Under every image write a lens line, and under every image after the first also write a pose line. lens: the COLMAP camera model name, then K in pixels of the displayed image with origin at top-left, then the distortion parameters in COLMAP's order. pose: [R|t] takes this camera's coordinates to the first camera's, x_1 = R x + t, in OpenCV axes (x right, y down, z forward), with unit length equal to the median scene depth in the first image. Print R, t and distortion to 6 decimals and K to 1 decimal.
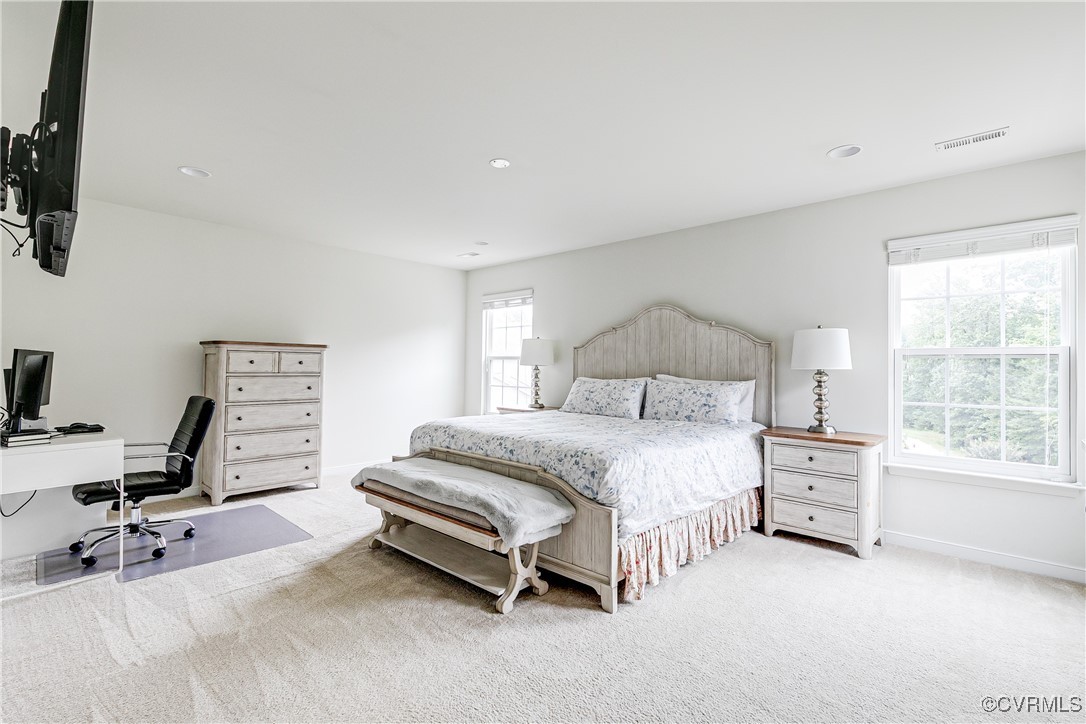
lens RADIAL K [[495.8, 0, 545.1], [0, 495.8, 361.1], [0, 0, 1]] dist [0.002669, 0.000133]
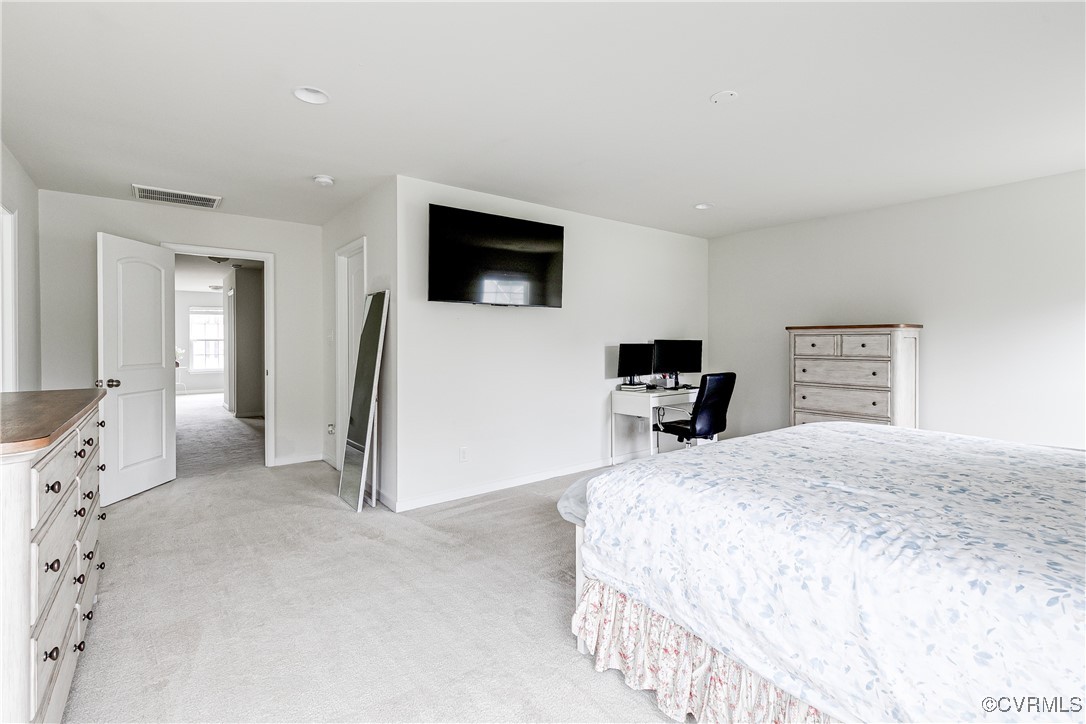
lens RADIAL K [[495.8, 0, 544.9], [0, 495.8, 353.9], [0, 0, 1]] dist [0.002669, 0.000133]
pose [[-0.158778, 0.013219, -0.987226, 0.519955], [0.009260, 0.999886, 0.011900, 0.002400], [0.987271, -0.007252, -0.158882, 0.586681]]
